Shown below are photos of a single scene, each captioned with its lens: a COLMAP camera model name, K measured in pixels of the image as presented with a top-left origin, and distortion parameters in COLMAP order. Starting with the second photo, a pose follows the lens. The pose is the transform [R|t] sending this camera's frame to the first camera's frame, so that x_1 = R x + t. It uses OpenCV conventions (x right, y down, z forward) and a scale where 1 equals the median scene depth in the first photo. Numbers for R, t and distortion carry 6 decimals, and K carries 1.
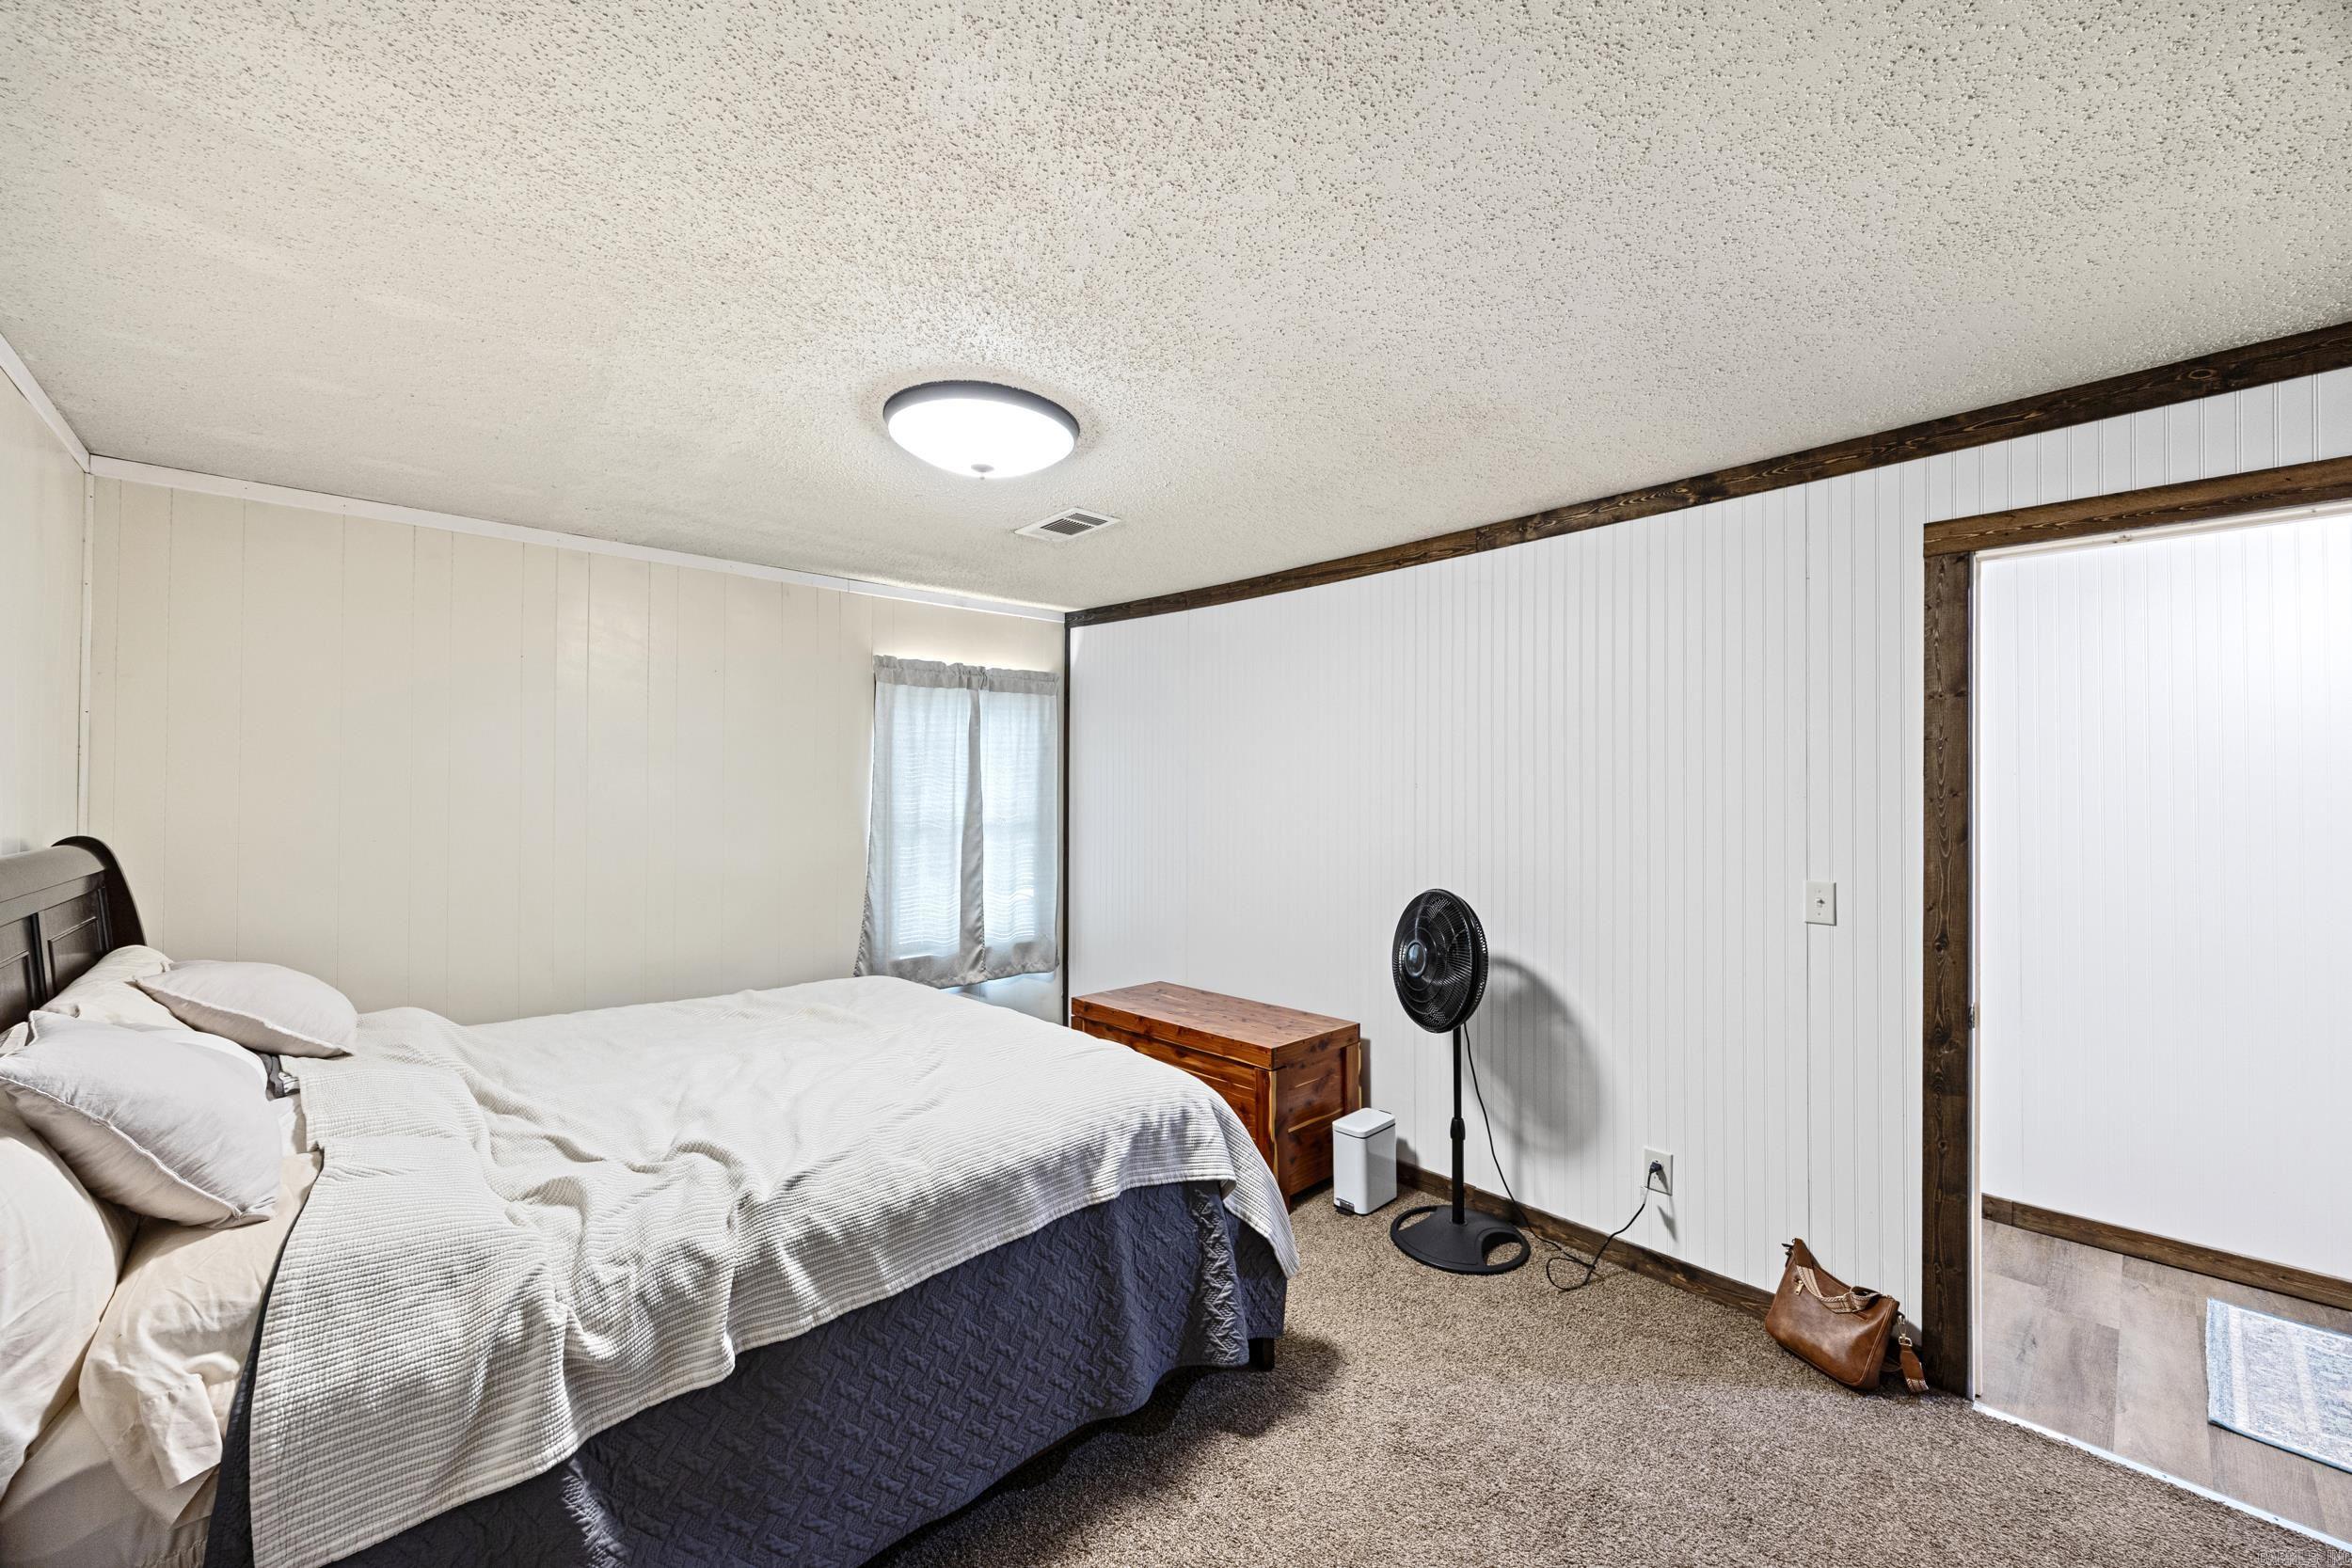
lens RADIAL K [[912.7, 0, 1178.8], [0, 912.7, 778.7], [0, 0, 1]] dist [0.000277, 0.000037]
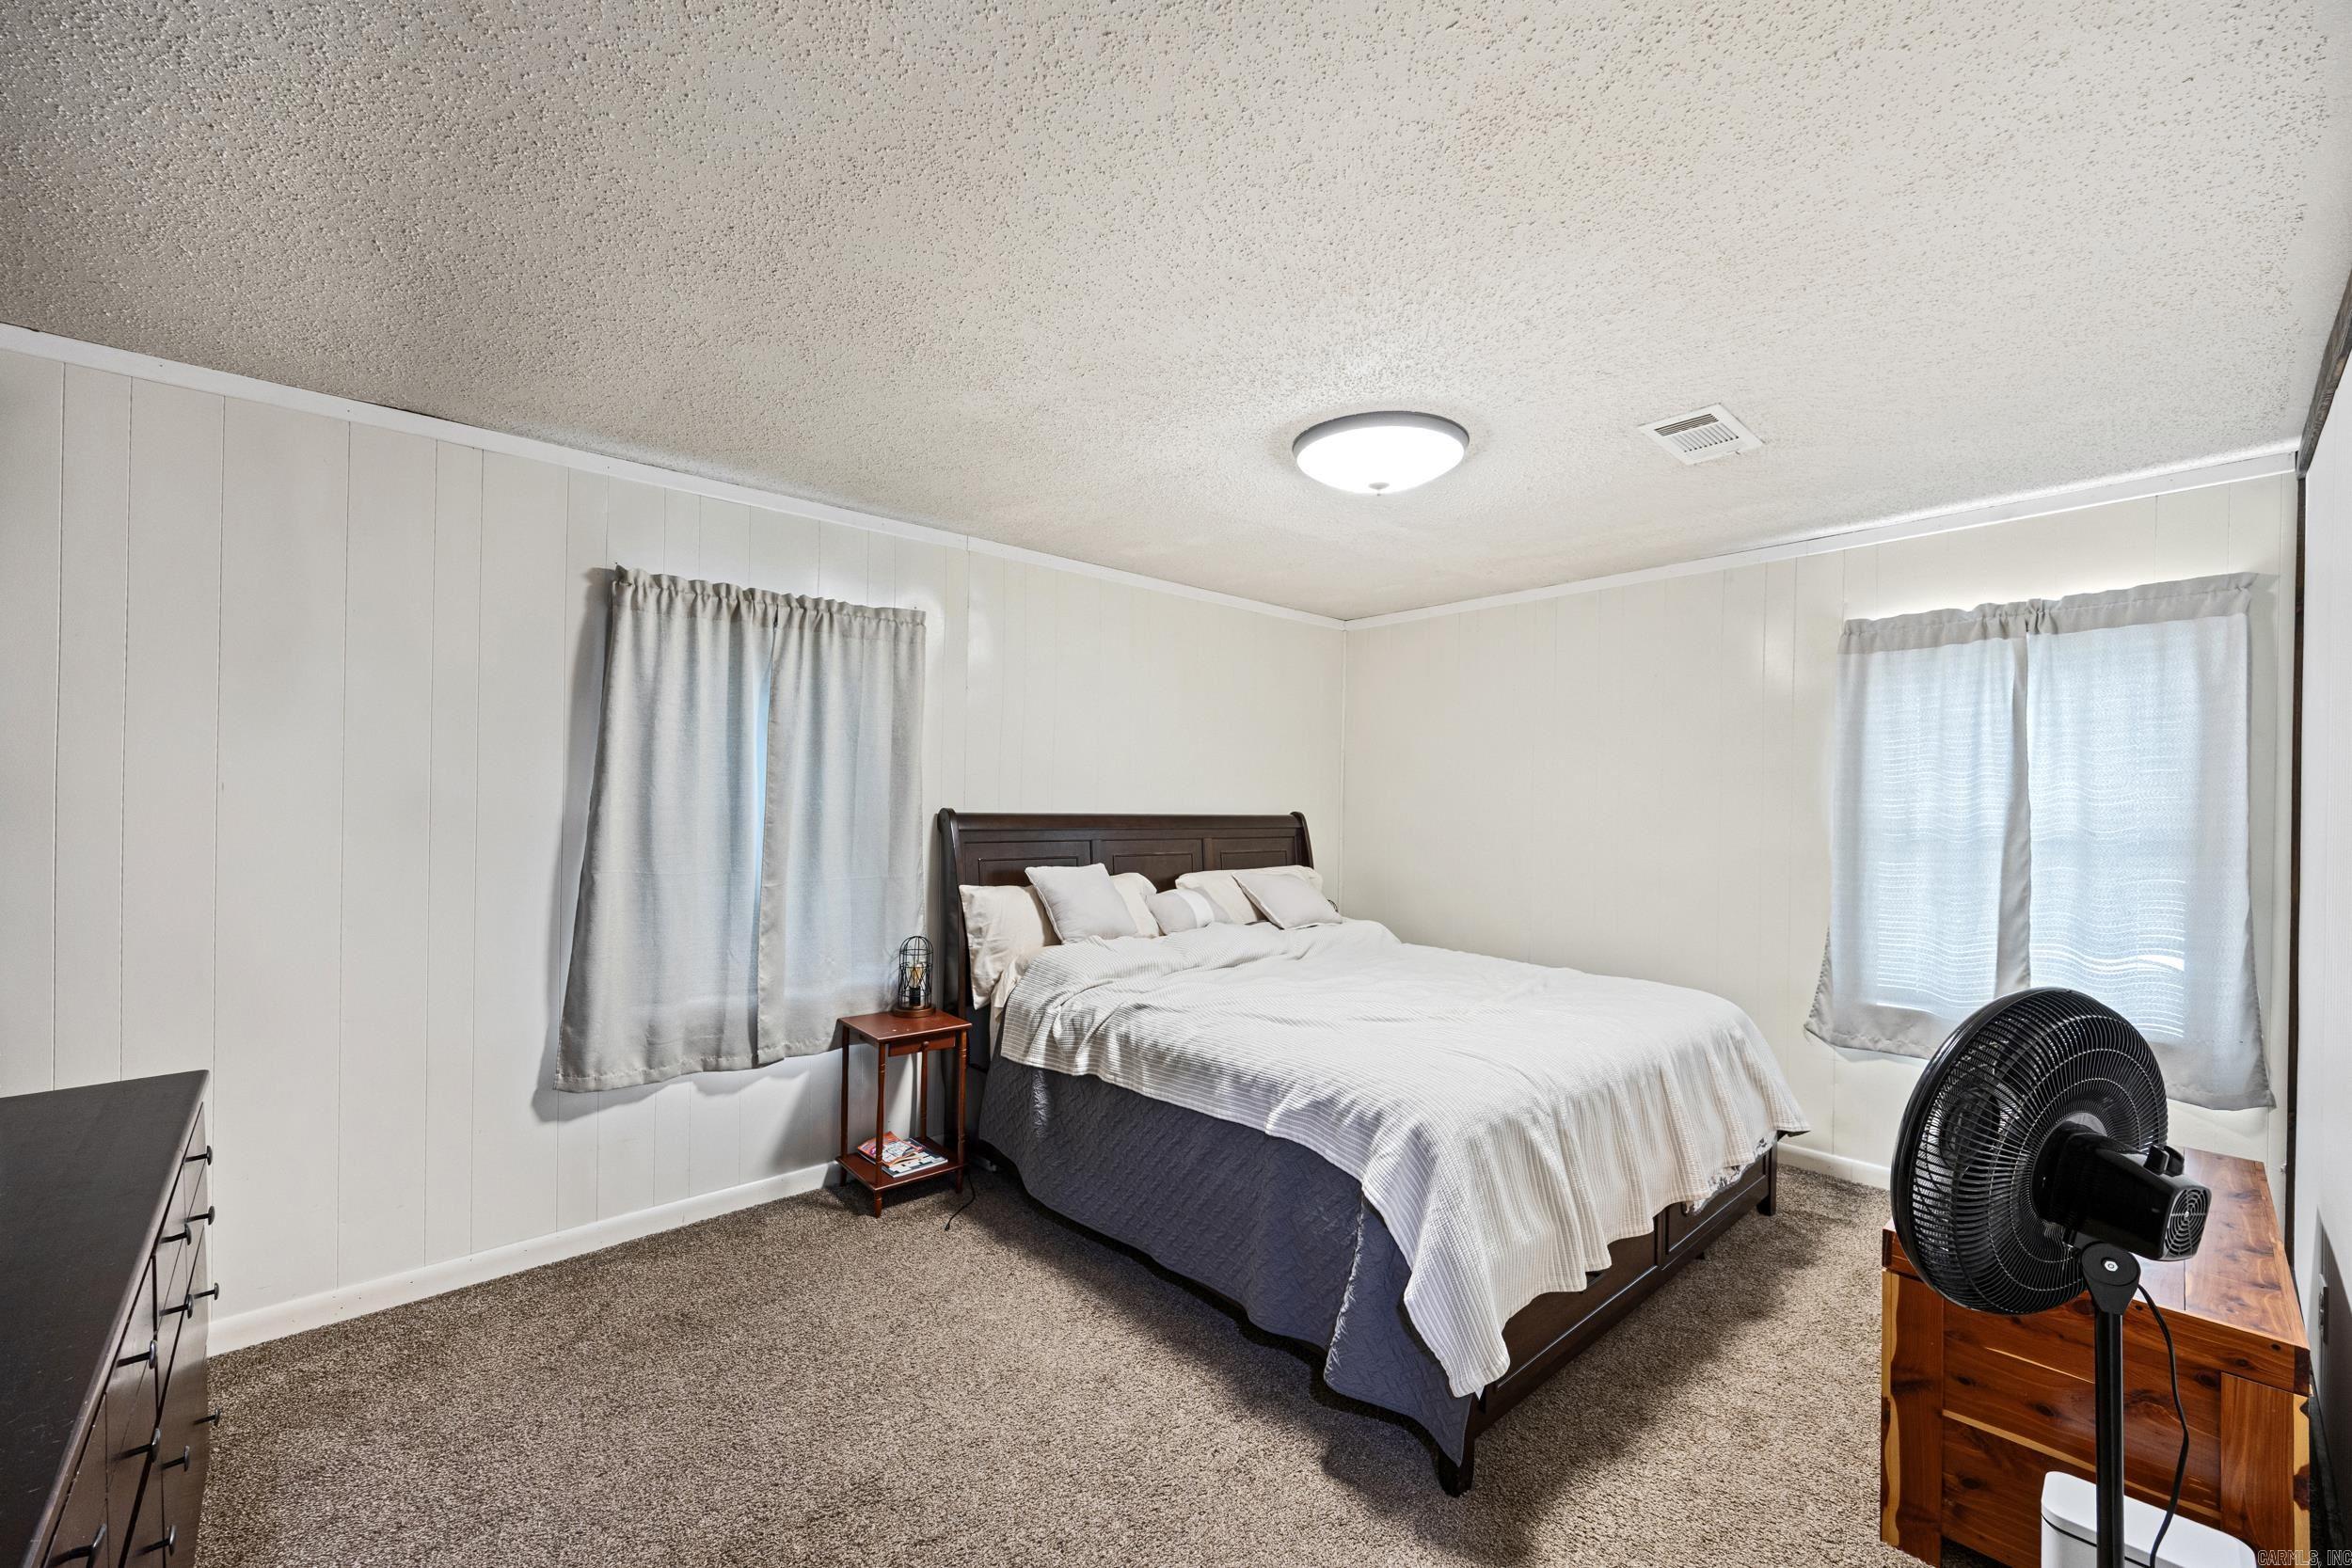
lens RADIAL K [[912.7, 0, 1182.8], [0, 912.7, 798.2], [0, 0, 1]] dist [0.000277, 0.000037]
pose [[-0.016181, -0.006895, -0.999845, 0.944041], [0.003354, 0.999970, -0.006950, 0.048305], [0.999863, -0.003466, -0.016157, 0.817253]]
